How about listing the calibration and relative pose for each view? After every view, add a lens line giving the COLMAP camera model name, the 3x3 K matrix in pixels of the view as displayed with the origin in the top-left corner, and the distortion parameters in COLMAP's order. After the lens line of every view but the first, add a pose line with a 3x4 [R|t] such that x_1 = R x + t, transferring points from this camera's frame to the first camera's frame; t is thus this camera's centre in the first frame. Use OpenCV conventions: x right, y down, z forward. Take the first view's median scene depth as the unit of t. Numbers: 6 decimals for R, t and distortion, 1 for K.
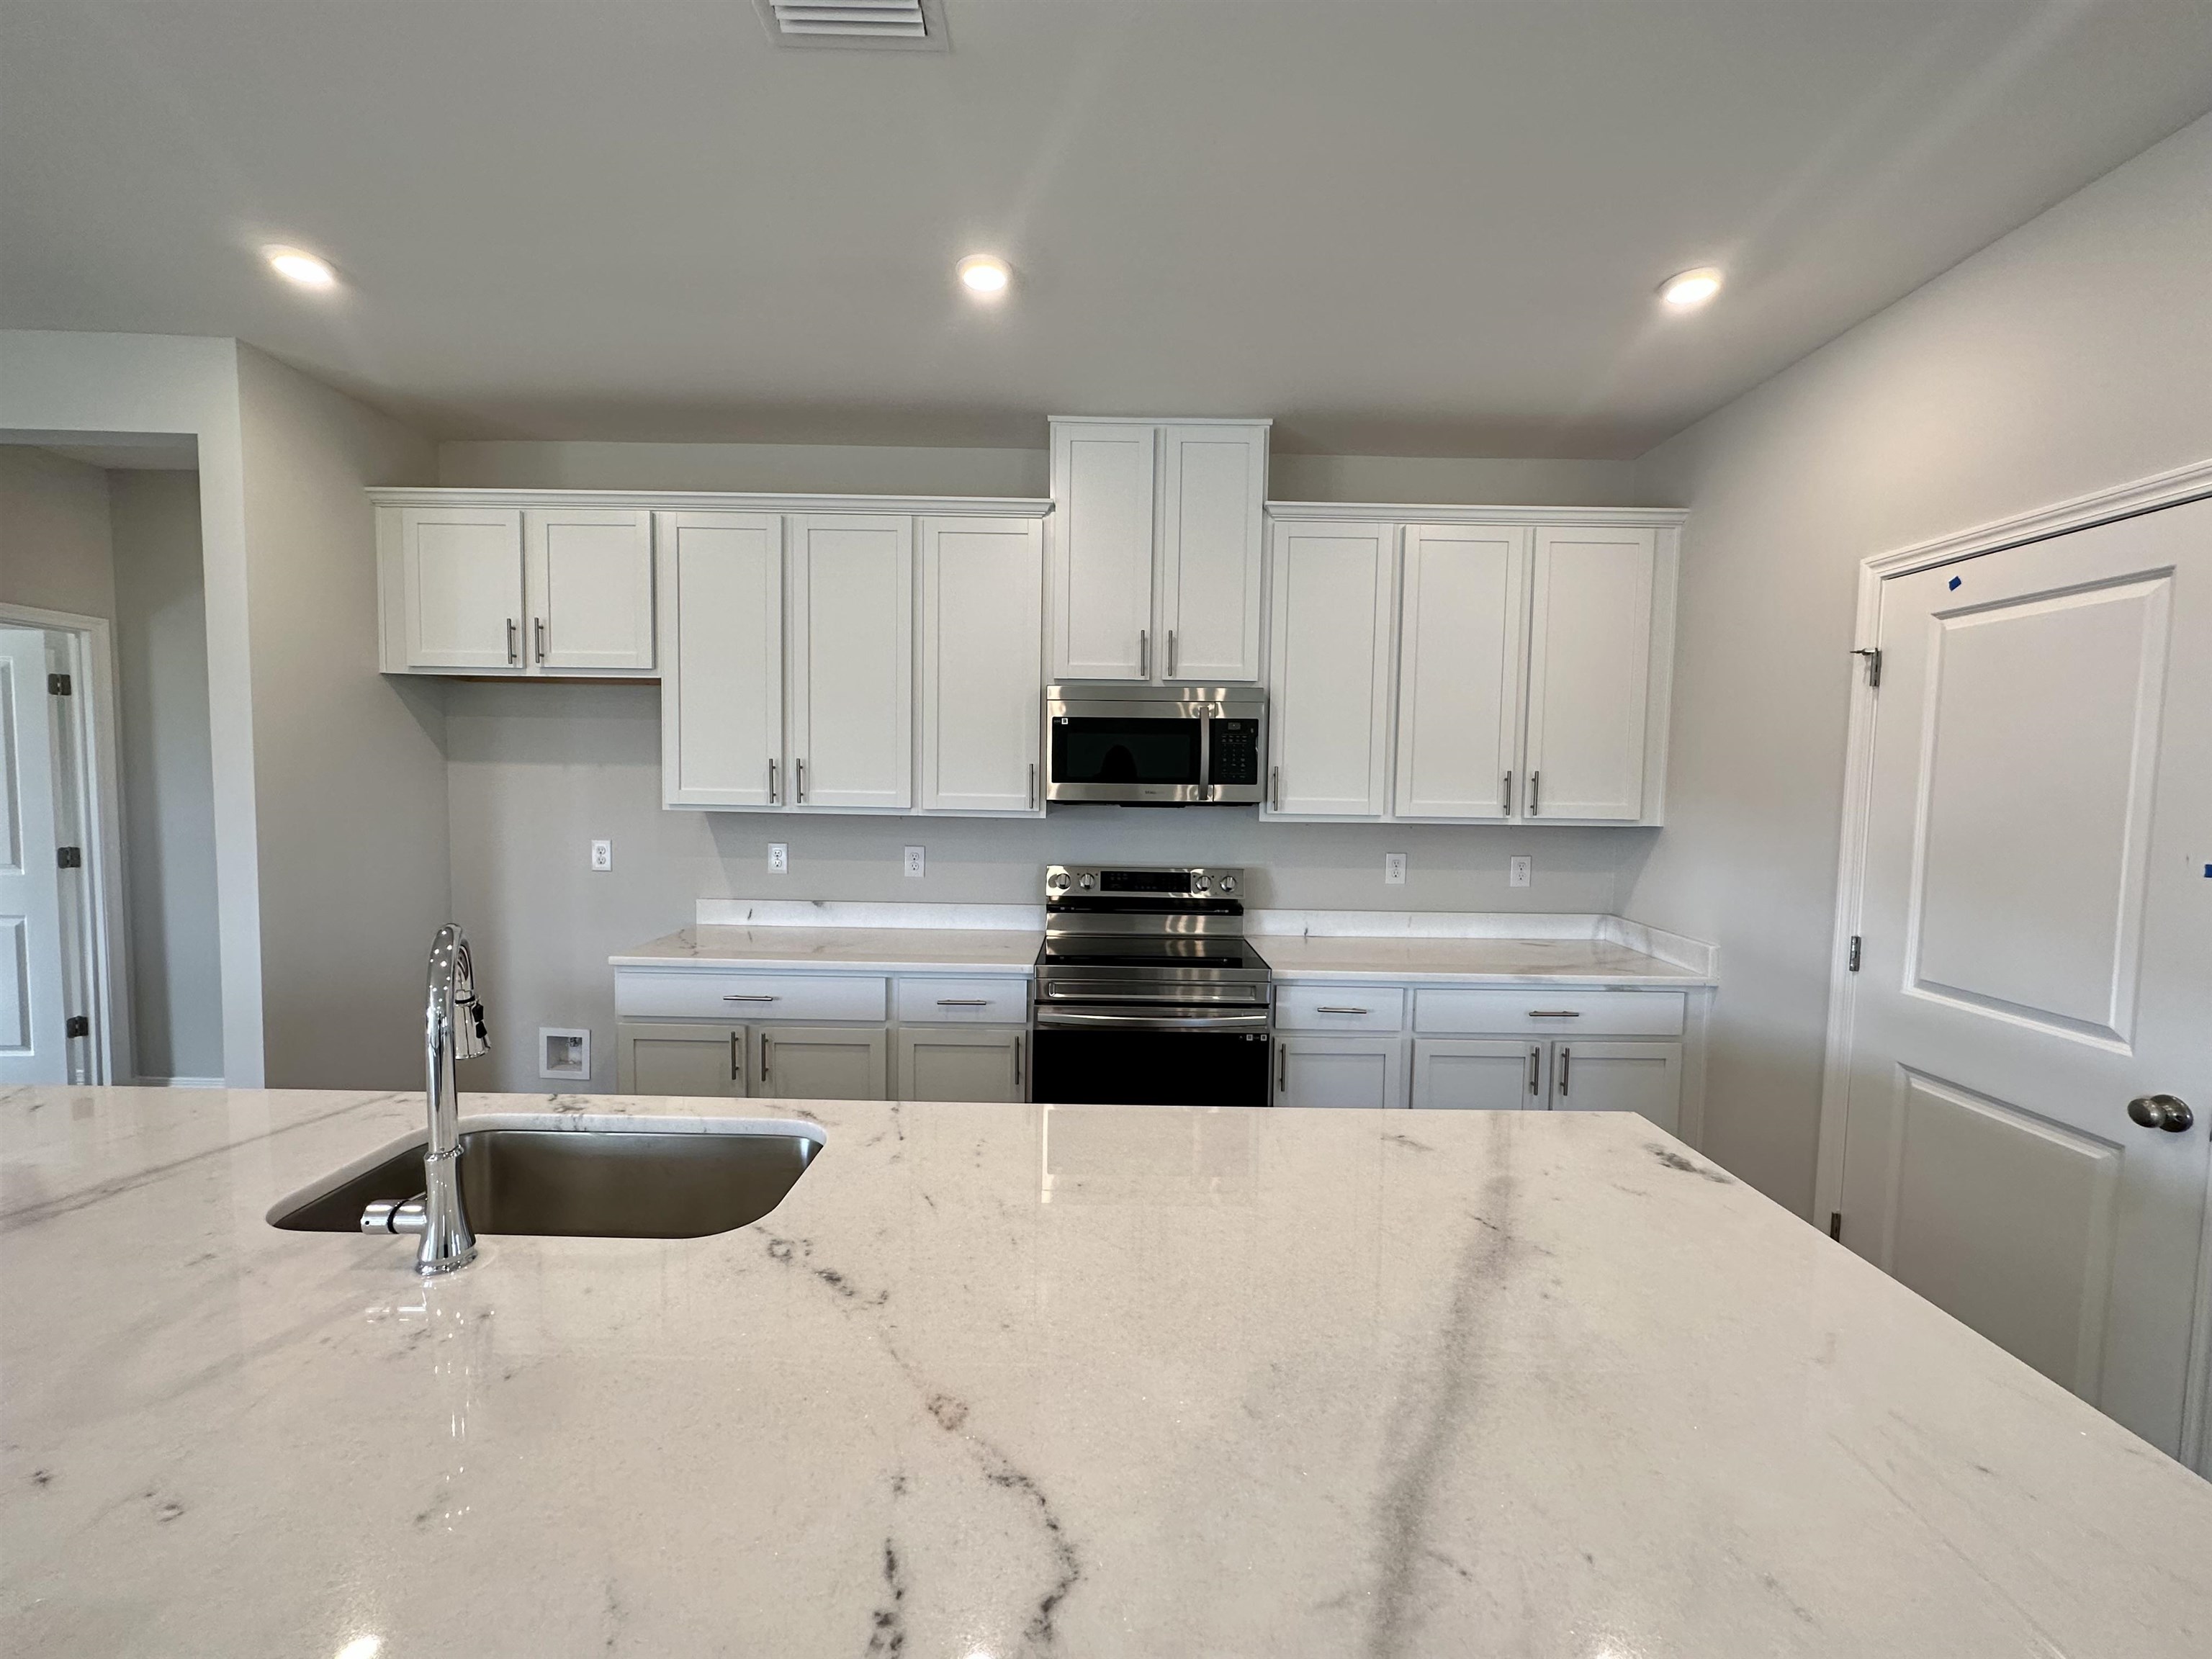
lens RADIAL K [[879.8, 0, 1106.0], [0, 879.8, 829.5], [0, 0, 1]] dist [-0.002773, 0.000165]
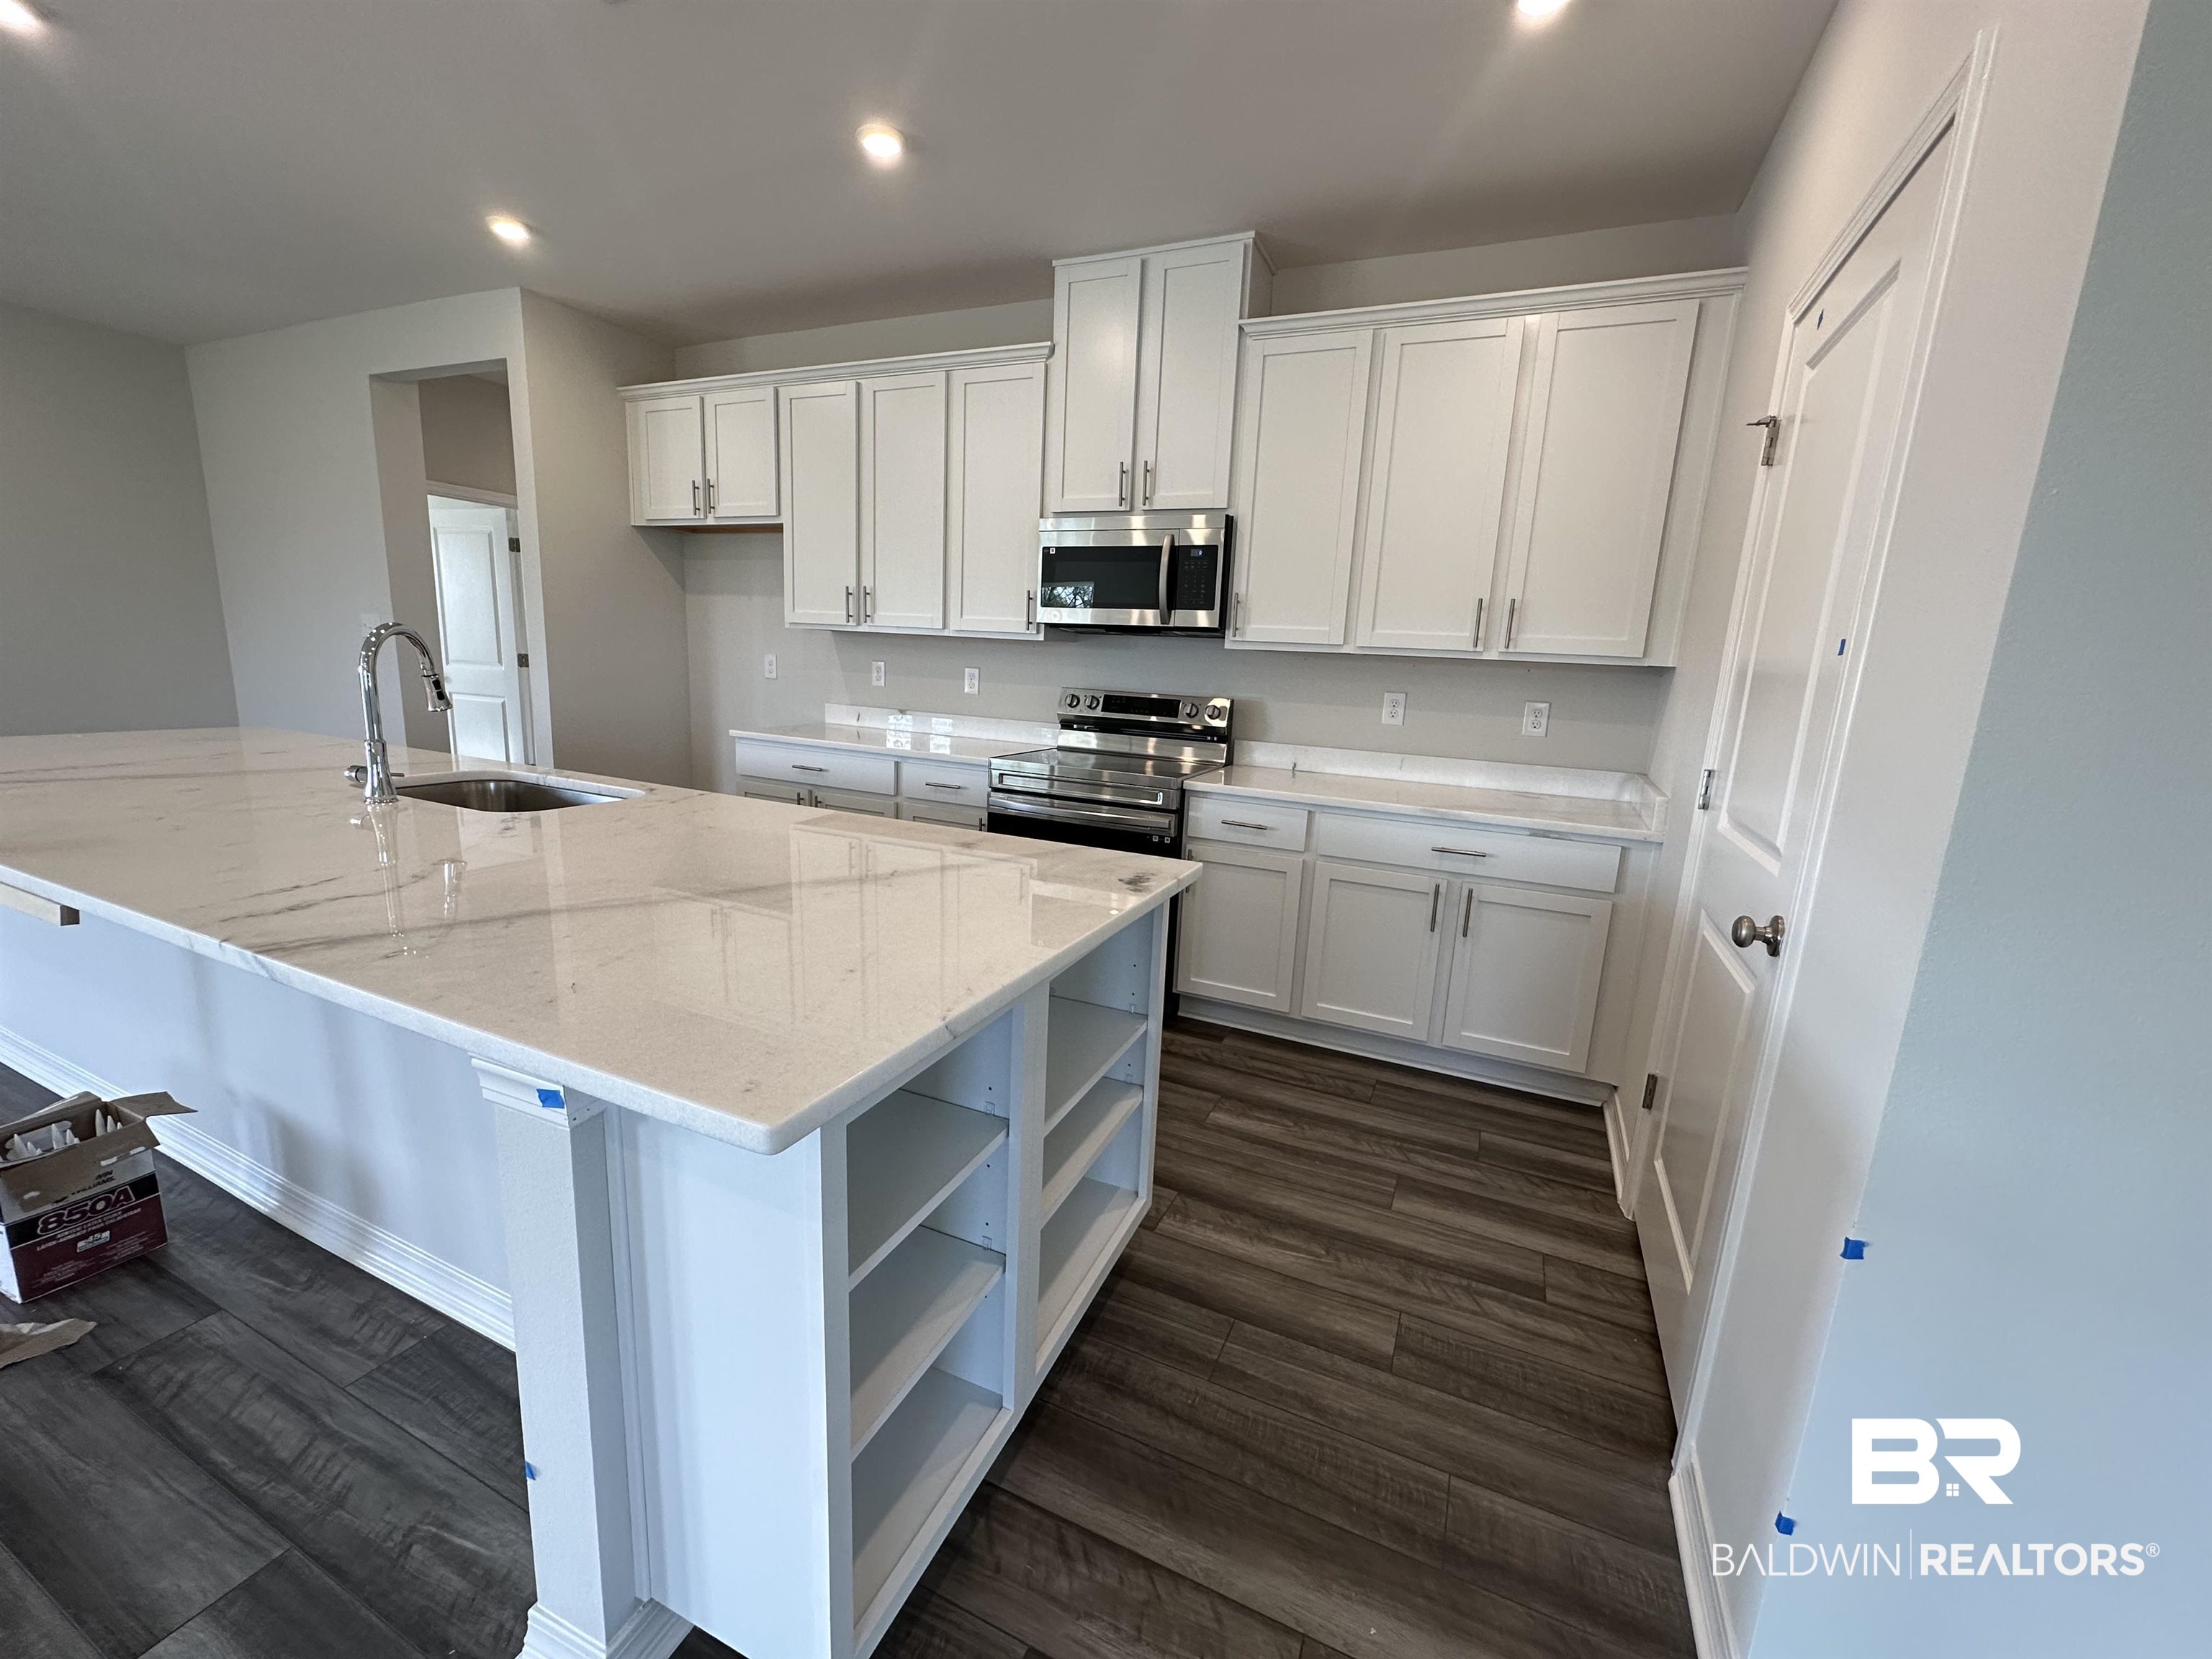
lens RADIAL K [[879.8, 0, 1106.0], [0, 879.8, 829.5], [0, 0, 1]] dist [-0.002773, 0.000165]
pose [[0.911525, 0.107448, -0.396961, 0.492121], [-0.059506, 0.989567, 0.131211, 0.076185], [0.406918, -0.095981, 0.908408, -0.024882]]
